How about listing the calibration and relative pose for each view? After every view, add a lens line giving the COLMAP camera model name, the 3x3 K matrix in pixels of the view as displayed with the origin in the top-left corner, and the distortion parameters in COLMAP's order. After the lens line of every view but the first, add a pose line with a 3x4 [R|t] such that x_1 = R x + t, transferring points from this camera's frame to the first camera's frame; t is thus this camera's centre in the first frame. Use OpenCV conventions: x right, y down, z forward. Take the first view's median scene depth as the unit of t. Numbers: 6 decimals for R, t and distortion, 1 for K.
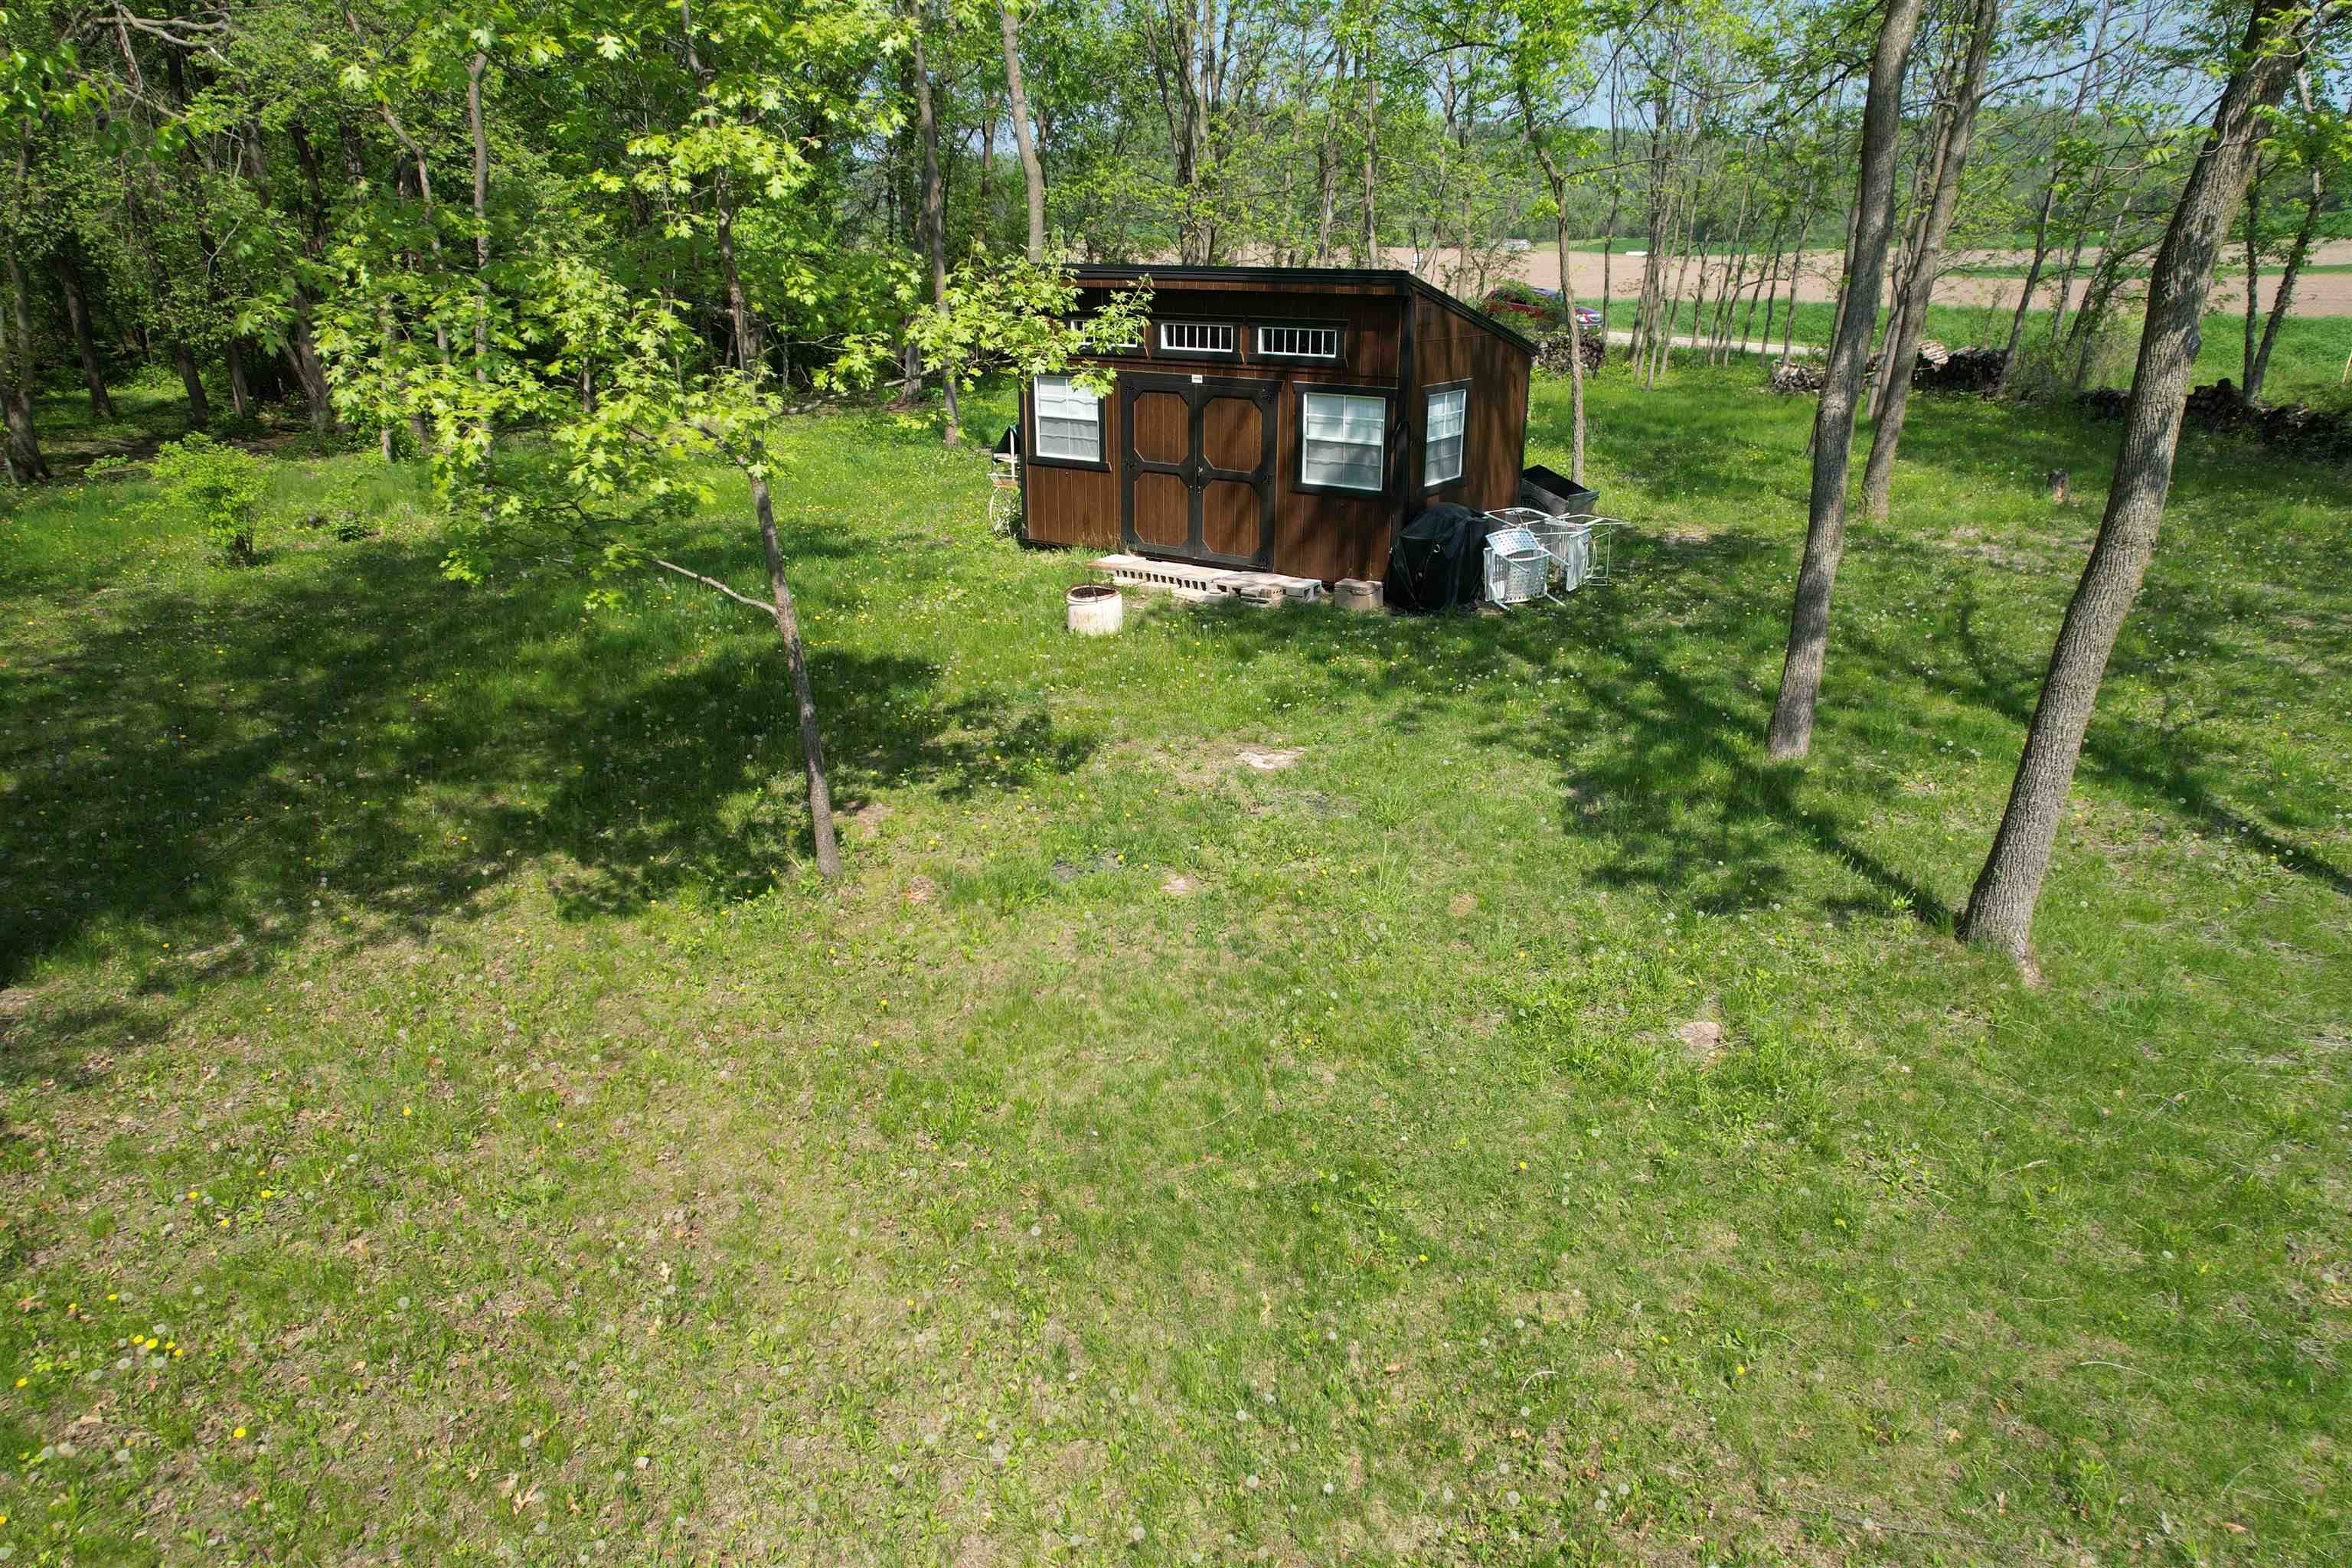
lens RADIAL K [[1507.1, 0, 1181.4], [0, 1507.1, 784.8], [0, 0, 1]] dist [-0.078855, 0.074250]
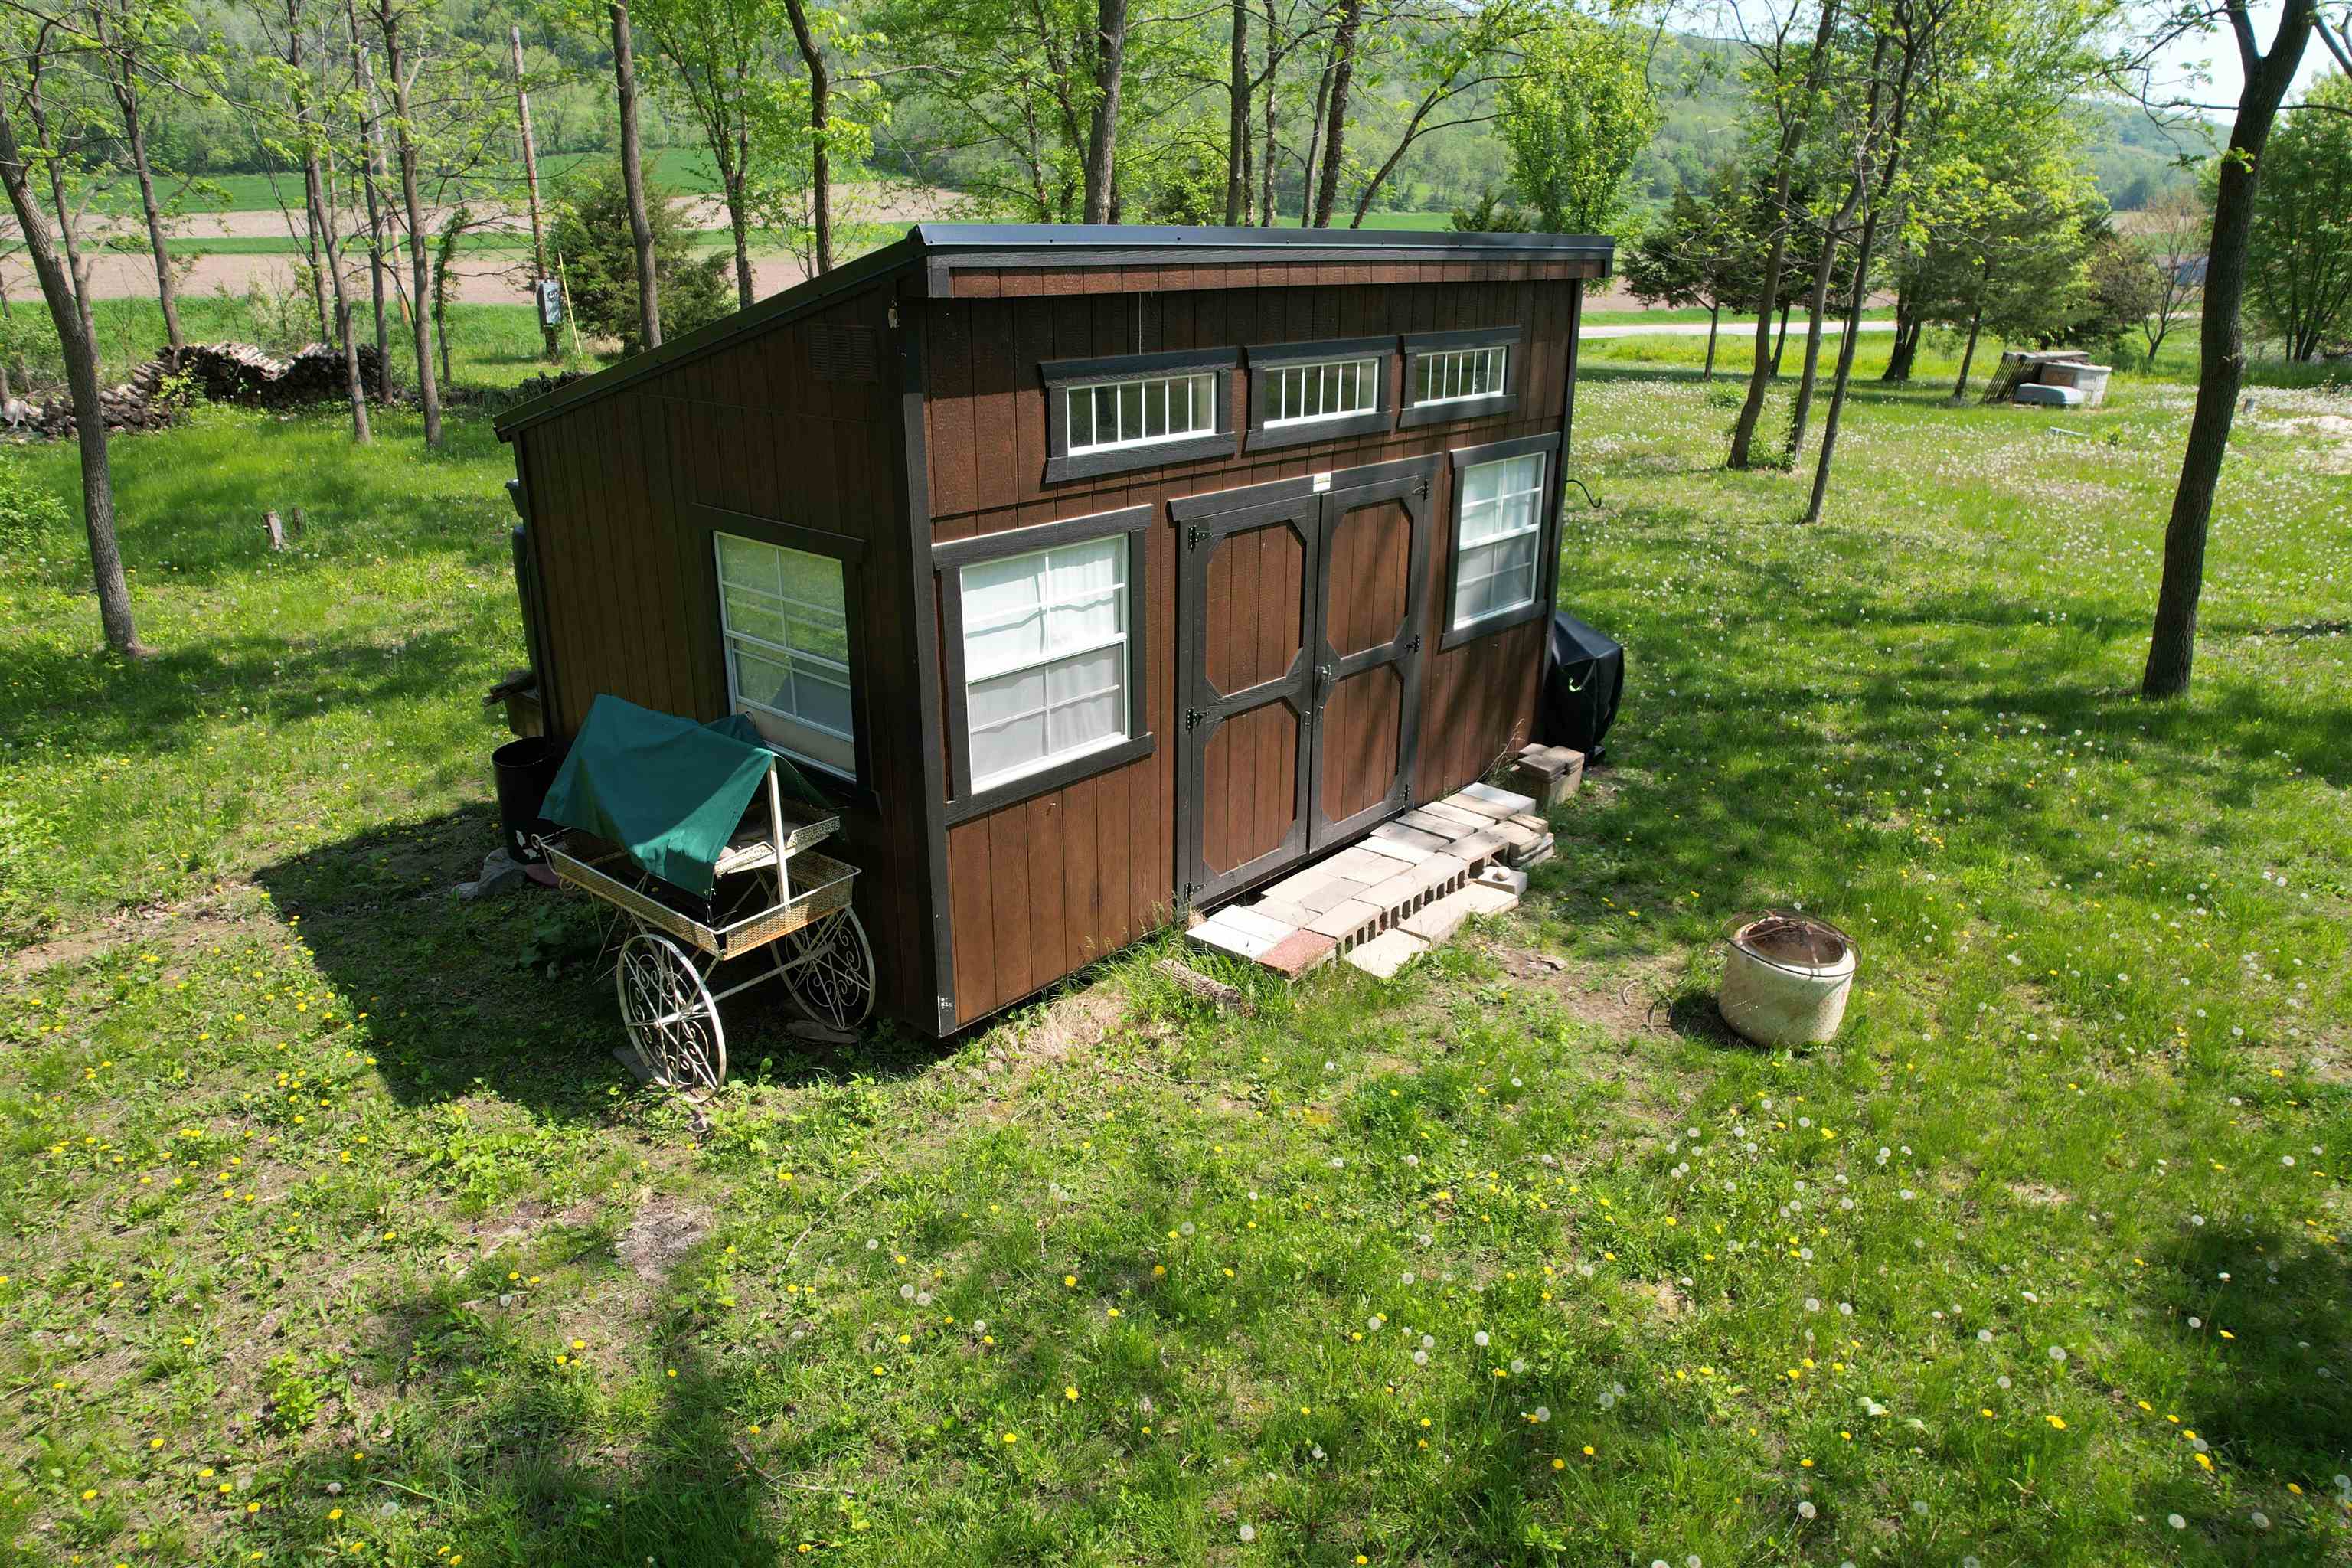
lens RADIAL K [[1507.1, 0, 1181.4], [0, 1507.1, 784.8], [0, 0, 1]] dist [-0.078855, 0.074250]
pose [[0.240342, -0.318453, 0.916964, -0.456394], [0.399295, 0.893464, 0.205634, -0.303100], [-0.884759, 0.316717, 0.341893, 0.919293]]
